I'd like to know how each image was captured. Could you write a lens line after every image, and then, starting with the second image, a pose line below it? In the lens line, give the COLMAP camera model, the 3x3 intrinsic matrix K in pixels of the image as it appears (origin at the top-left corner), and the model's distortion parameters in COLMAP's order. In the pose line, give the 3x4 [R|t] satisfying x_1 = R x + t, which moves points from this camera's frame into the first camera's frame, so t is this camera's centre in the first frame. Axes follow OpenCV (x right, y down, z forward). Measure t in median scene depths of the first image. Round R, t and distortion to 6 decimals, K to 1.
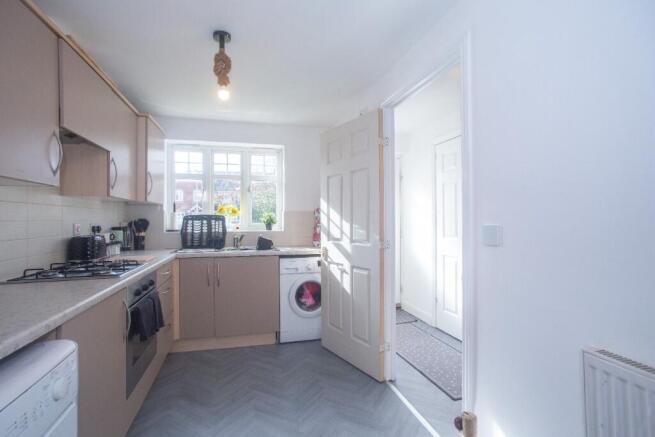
lens RADIAL K [[319.7, 0, 324.7], [0, 319.7, 218.8], [0, 0, 1]] dist [-0.052052, 0.036777]
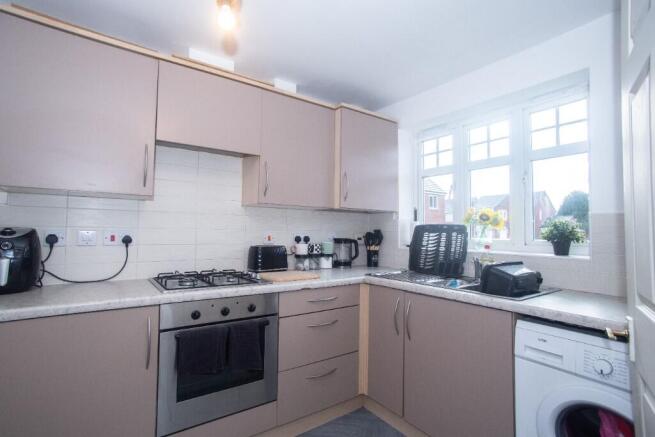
lens RADIAL K [[319.7, 0, 324.7], [0, 319.7, 218.8], [0, 0, 1]] dist [-0.052052, 0.036777]
pose [[0.341004, -0.031036, -0.939549, 0.208741], [-0.012619, 0.999214, -0.037587, 0.004886], [0.939977, 0.024674, 0.340344, 0.687576]]
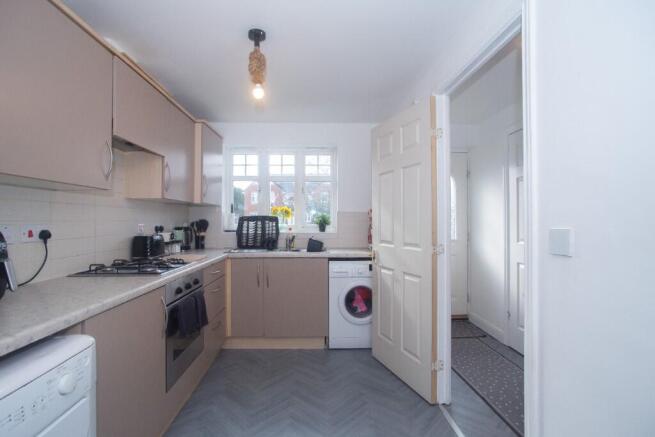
lens RADIAL K [[319.7, 0, 324.7], [0, 319.7, 218.8], [0, 0, 1]] dist [-0.052052, 0.036777]
pose [[0.973755, 0.001514, -0.227593, 0.076102], [-0.002419, 0.999990, -0.003701, 0.000250], [0.227586, 0.004155, 0.973749, 0.064421]]
